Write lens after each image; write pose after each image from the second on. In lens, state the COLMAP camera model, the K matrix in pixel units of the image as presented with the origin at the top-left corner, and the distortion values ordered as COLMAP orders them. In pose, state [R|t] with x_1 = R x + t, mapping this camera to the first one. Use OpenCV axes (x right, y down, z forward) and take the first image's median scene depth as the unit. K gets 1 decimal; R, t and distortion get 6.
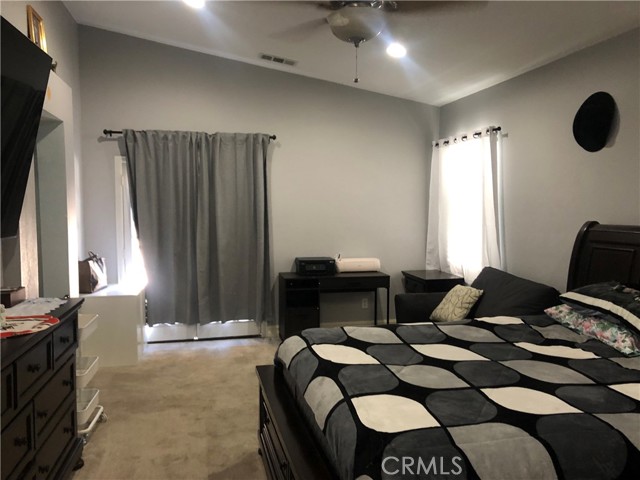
lens RADIAL K [[528.5, 0, 319.4], [0, 528.5, 243.0], [0, 0, 1]] dist [0.034282, -0.022785]
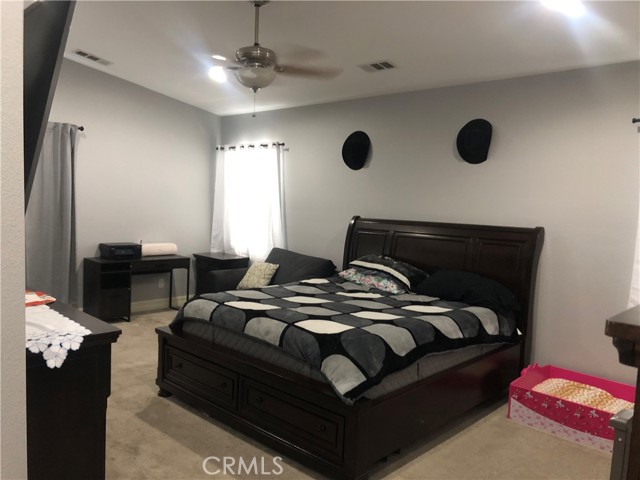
lens RADIAL K [[528.5, 0, 321.5], [0, 528.5, 237.7], [0, 0, 1]] dist [0.034282, -0.022785]
pose [[0.834868, -0.006333, 0.550413, -0.284409], [-0.000628, 0.999922, 0.012456, 0.002887], [-0.550449, -0.010745, 0.834799, -0.149693]]
